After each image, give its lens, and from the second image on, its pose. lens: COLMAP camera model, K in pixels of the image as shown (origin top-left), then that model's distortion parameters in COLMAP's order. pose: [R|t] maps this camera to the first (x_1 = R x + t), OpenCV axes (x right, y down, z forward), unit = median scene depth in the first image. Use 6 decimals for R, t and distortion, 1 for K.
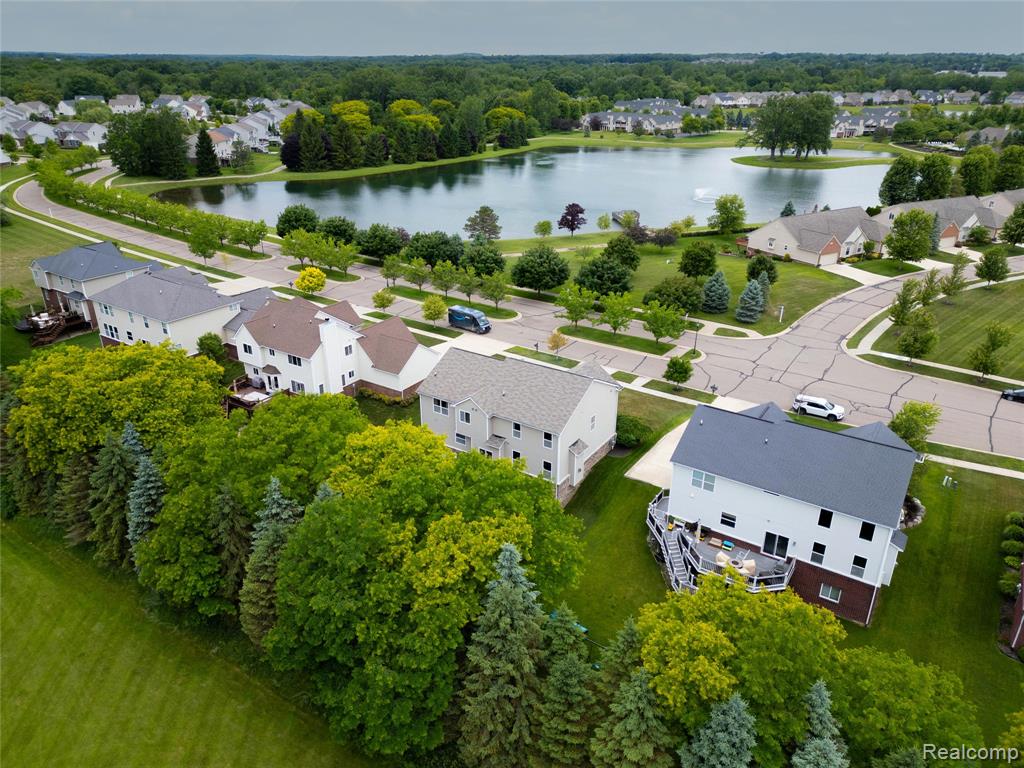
lens RADIAL K [[708.3, 0, 508.7], [0, 708.3, 385.1], [0, 0, 1]] dist [0.104869, -0.125470]
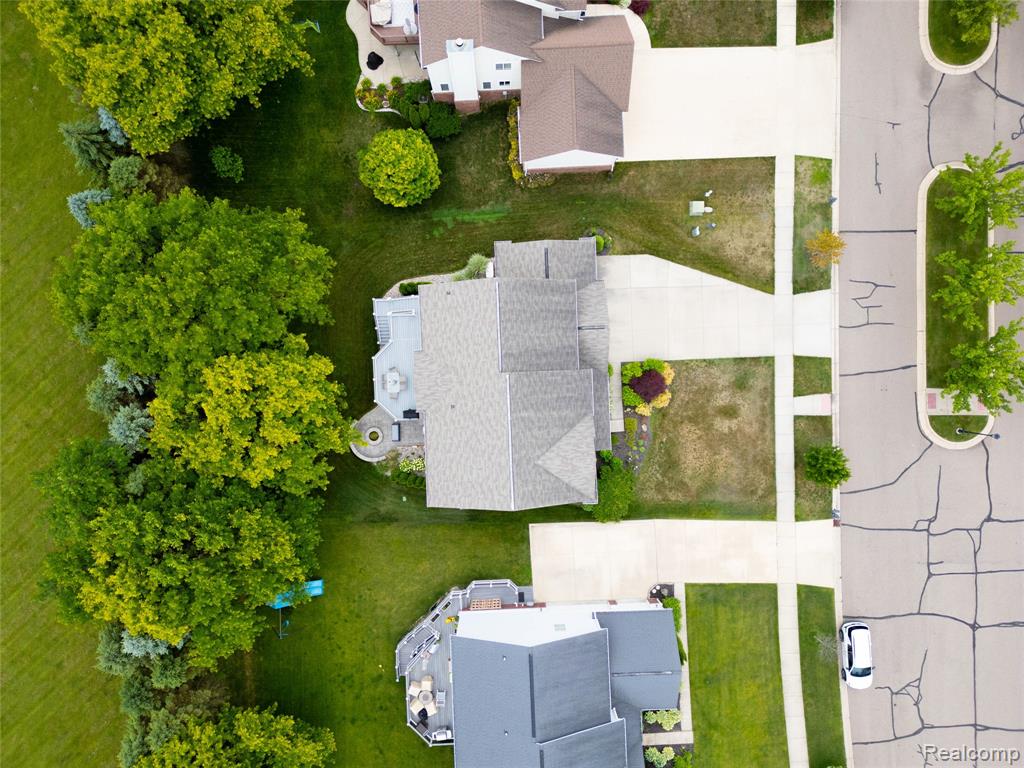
lens RADIAL K [[708.3, 0, 508.7], [0, 708.3, 385.1], [0, 0, 1]] dist [0.104869, -0.125470]
pose [[0.584437, 0.811307, 0.014660, -0.001295], [-0.340196, 0.228583, 0.912149, -0.433443], [0.736682, -0.538081, 0.409596, 0.449131]]
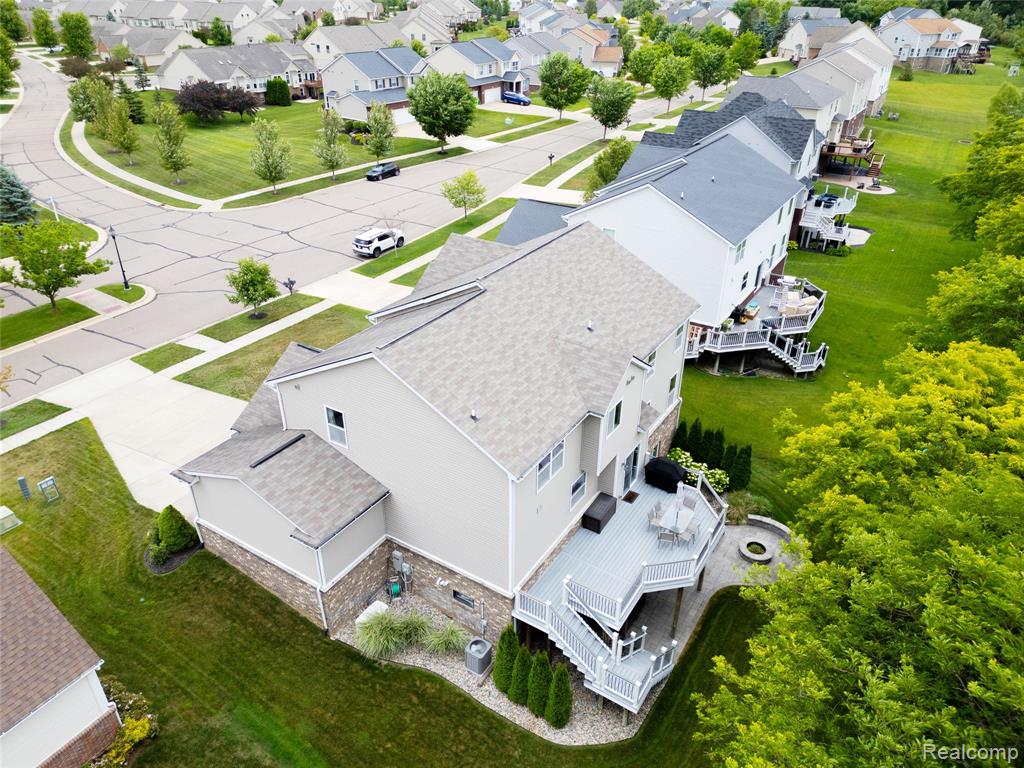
lens RADIAL K [[713.9, 0, 510.3], [0, 713.9, 377.9], [0, 0, 1]] dist [0.090139, -0.093306]
pose [[-0.014173, -0.490361, 0.871404, -0.246212], [0.409229, 0.792316, 0.452512, -0.110630], [-0.912321, 0.363017, 0.189441, 0.588931]]
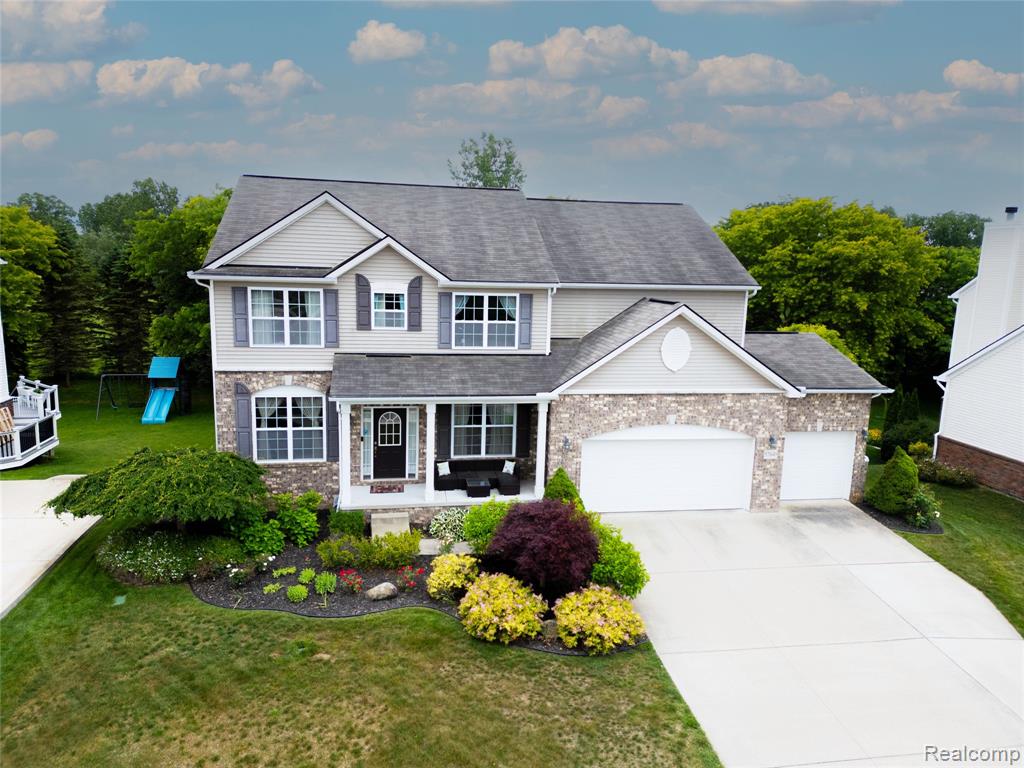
lens RADIAL K [[708.3, 0, 508.7], [0, 708.3, 385.1], [0, 0, 1]] dist [0.104869, -0.125470]
pose [[-0.727757, 0.097027, -0.678937, 0.168506], [-0.310757, 0.835839, 0.452552, -0.077183], [0.611392, 0.540332, -0.578136, 0.805356]]
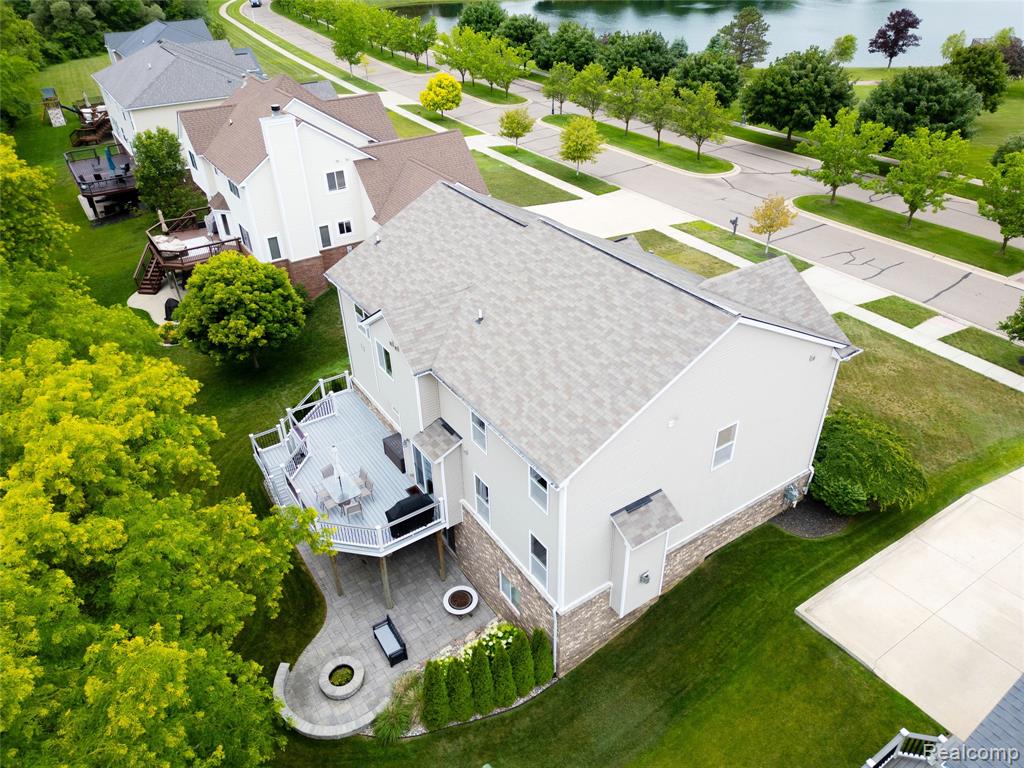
lens RADIAL K [[713.9, 0, 510.3], [0, 713.9, 377.9], [0, 0, 1]] dist [0.090139, -0.093306]
pose [[0.921012, 0.193700, -0.337959, 0.082843], [-0.139538, 0.974083, 0.178021, -0.014834], [0.363683, -0.116802, 0.924171, 0.402207]]
